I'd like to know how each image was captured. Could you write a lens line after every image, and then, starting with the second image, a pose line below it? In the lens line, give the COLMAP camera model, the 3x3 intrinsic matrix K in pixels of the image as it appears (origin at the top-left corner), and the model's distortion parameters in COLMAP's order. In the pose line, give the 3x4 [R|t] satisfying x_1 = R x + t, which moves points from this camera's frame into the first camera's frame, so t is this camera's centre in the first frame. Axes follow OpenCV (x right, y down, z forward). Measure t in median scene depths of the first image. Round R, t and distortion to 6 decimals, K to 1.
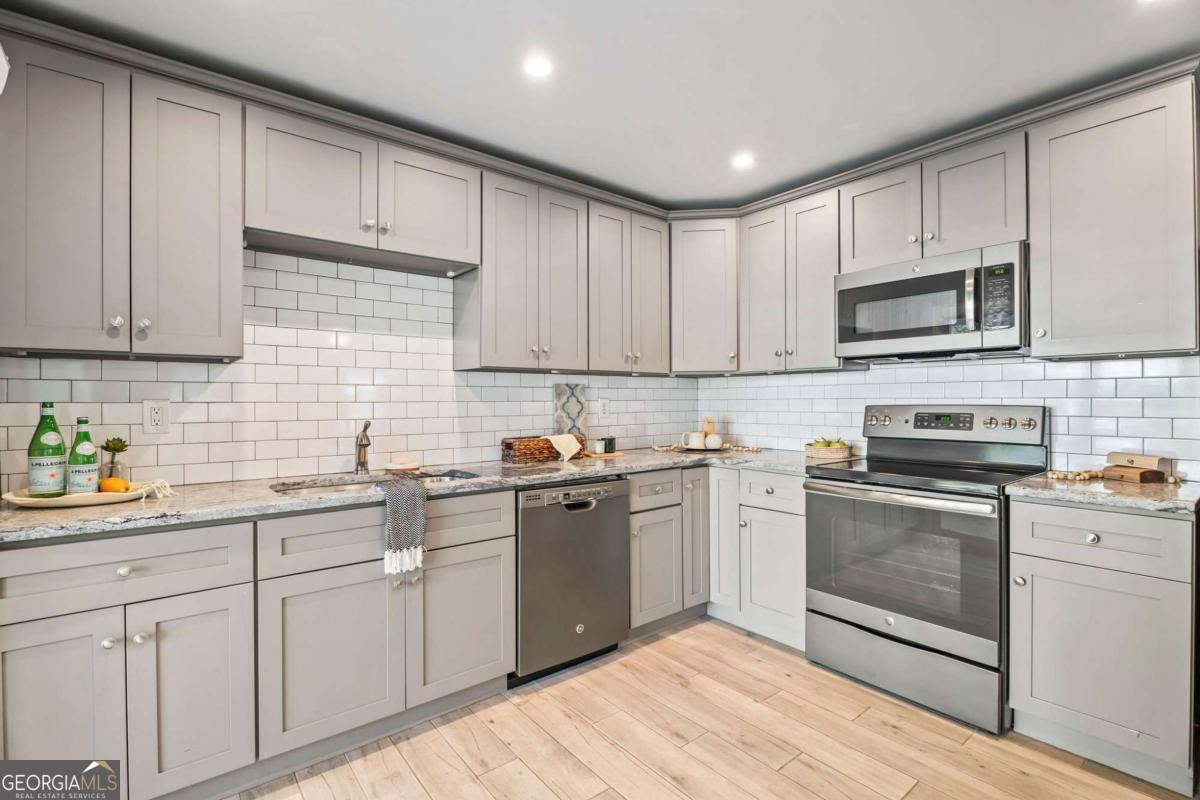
lens RADIAL K [[549.1, 0, 600.0], [0, 549.1, 400.0], [0, 0, 1]] dist [-0.004893, -0.000046]
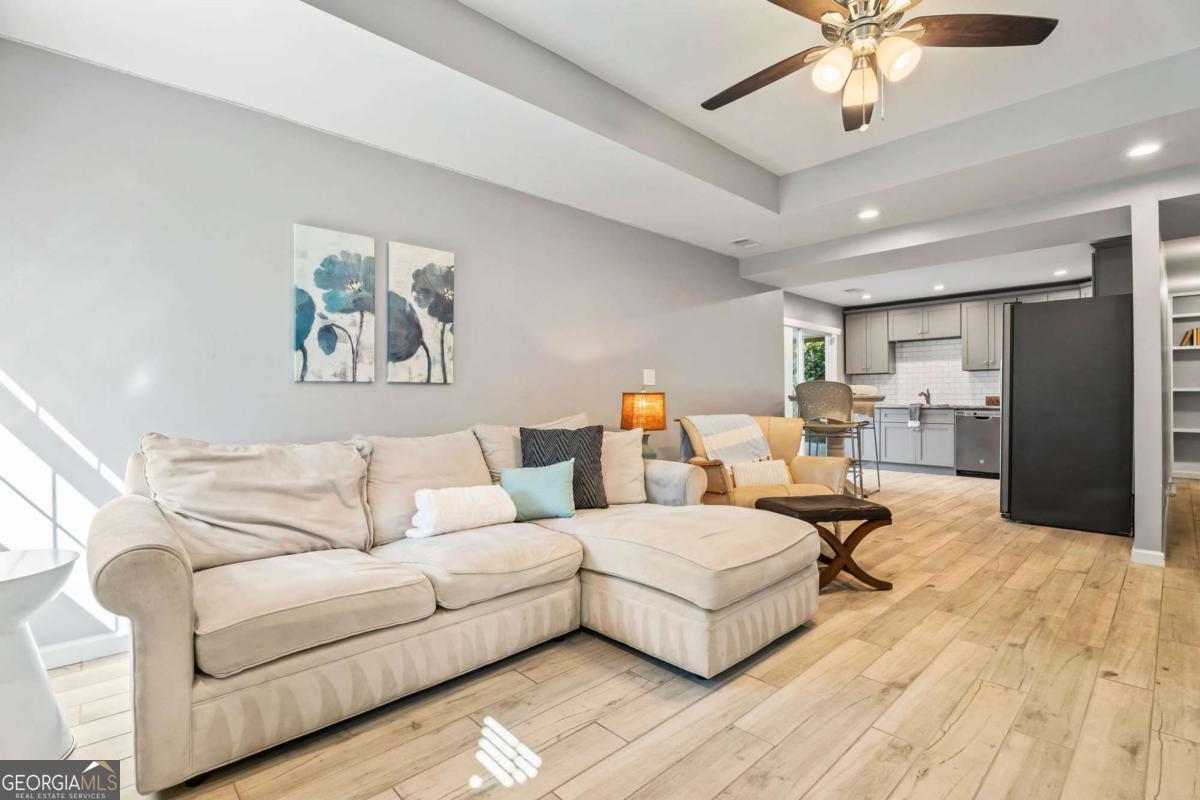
lens RADIAL K [[560.4, 0, 603.3], [0, 560.4, 396.6], [0, 0, 1]] dist [-0.000762, 0.000135]
pose [[0.091203, 0.002631, -0.995829, 2.717769], [0.007402, 0.999967, 0.003319, 0.058005], [0.995805, -0.007674, 0.091180, -1.237116]]
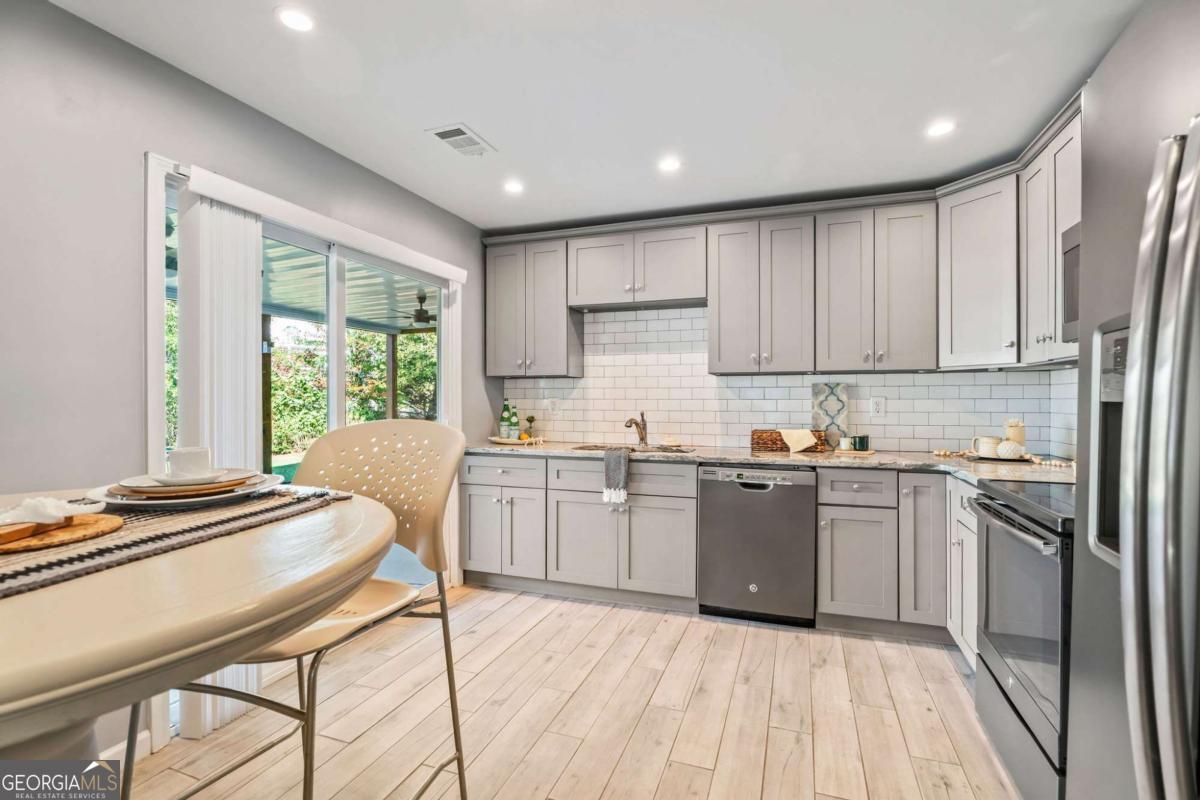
lens RADIAL K [[560.4, 0, 603.3], [0, 560.4, 396.6], [0, 0, 1]] dist [-0.000762, 0.000135]
pose [[0.525689, 0.002807, -0.850672, 0.850226], [-0.001110, 0.999996, 0.002613, -0.007727], [0.850676, -0.000429, 0.525690, 0.072253]]
